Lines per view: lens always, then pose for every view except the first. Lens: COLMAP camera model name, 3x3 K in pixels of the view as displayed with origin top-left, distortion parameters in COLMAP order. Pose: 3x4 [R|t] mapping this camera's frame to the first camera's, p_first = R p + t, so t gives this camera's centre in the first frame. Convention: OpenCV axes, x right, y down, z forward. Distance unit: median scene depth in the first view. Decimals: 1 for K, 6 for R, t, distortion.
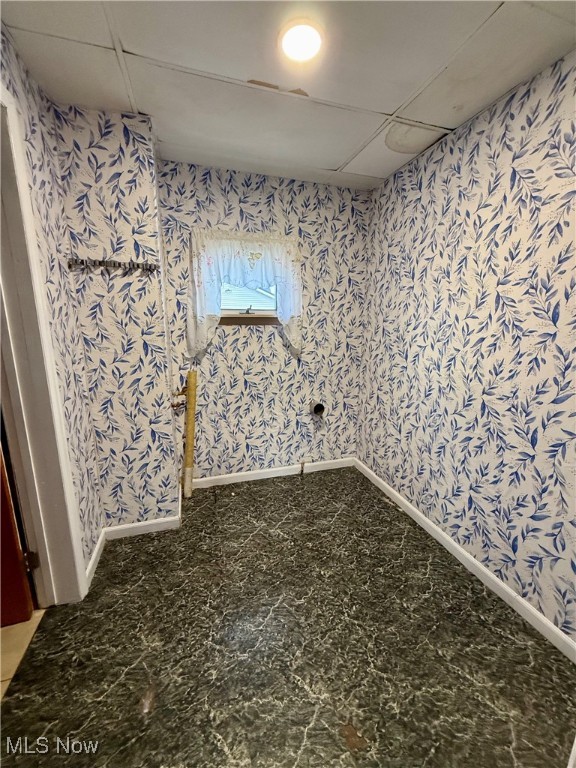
lens RADIAL K [[308.1, 0, 287.6], [0, 308.1, 382.3], [0, 0, 1]] dist [-0.002672, 0.000725]
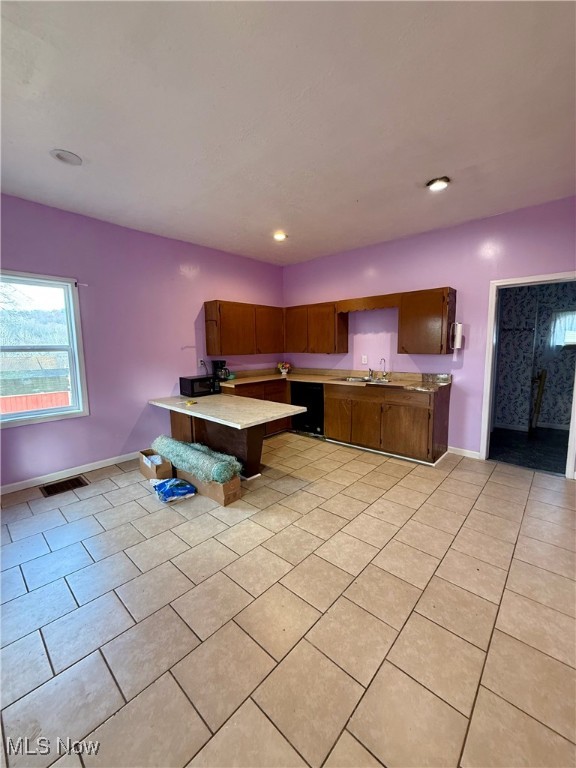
lens RADIAL K [[308.1, 0, 289.9], [0, 308.1, 383.9], [0, 0, 1]] dist [-0.002672, 0.000725]
pose [[0.515232, 0.077638, -0.853527, 0.752693], [-0.161295, 0.986877, -0.007598, 0.436576], [0.841736, 0.141585, 0.520993, -1.969716]]
